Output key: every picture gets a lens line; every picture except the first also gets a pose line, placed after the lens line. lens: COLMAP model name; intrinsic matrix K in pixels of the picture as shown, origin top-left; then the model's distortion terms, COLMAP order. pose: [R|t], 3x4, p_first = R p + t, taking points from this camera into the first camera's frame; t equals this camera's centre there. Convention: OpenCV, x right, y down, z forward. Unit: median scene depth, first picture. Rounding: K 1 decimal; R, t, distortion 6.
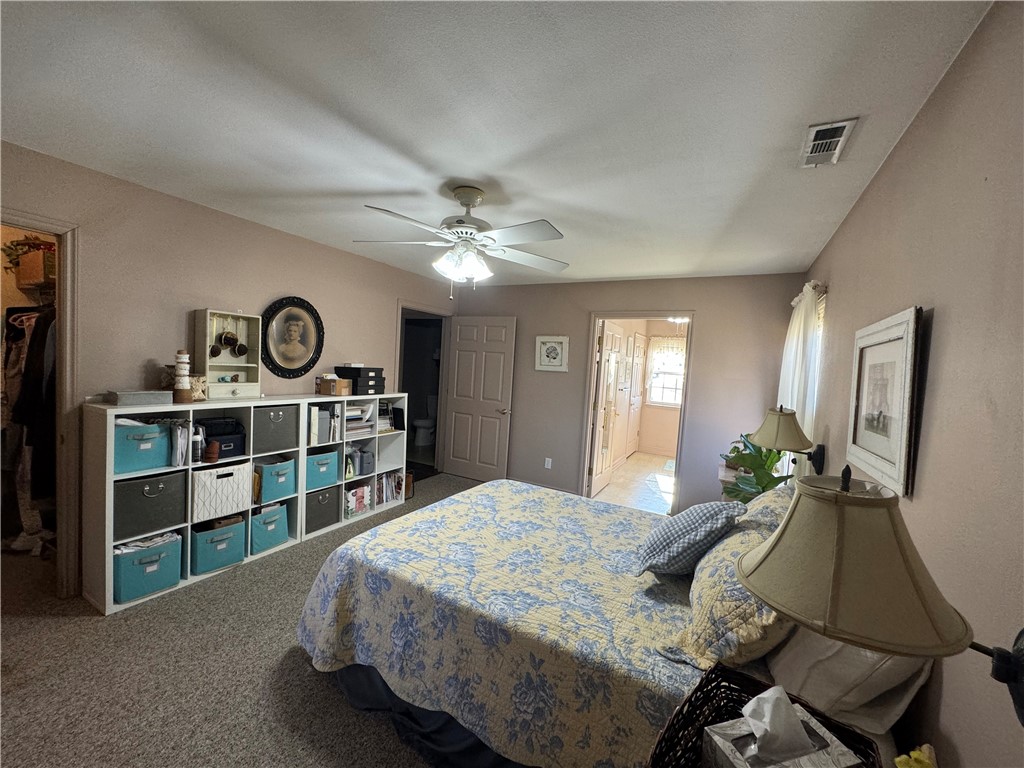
lens RADIAL K [[410.2, 0, 512.0], [0, 410.2, 384.0], [0, 0, 1]] dist [-0.000287, 0.000503]
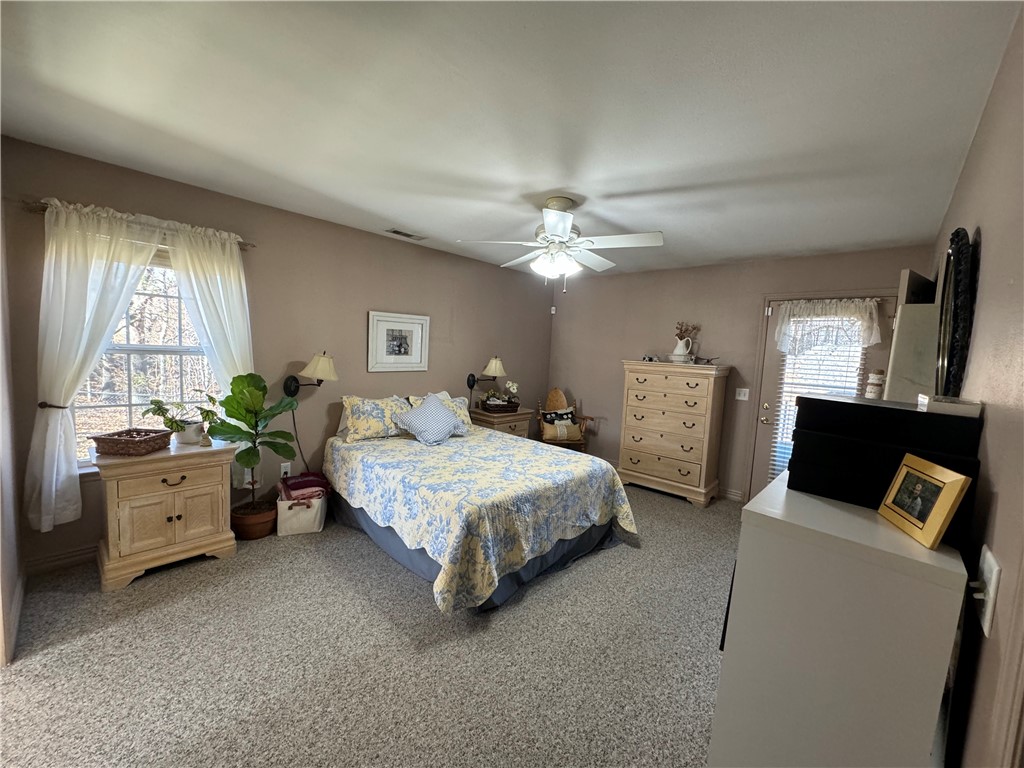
lens RADIAL K [[410.2, 0, 512.0], [0, 410.2, 384.0], [0, 0, 1]] dist [-0.000287, 0.000503]
pose [[-0.964495, -0.130896, 0.229383, -0.303191], [-0.099147, 0.984467, 0.144893, -0.105996], [-0.244786, 0.117006, -0.962491, 2.166950]]
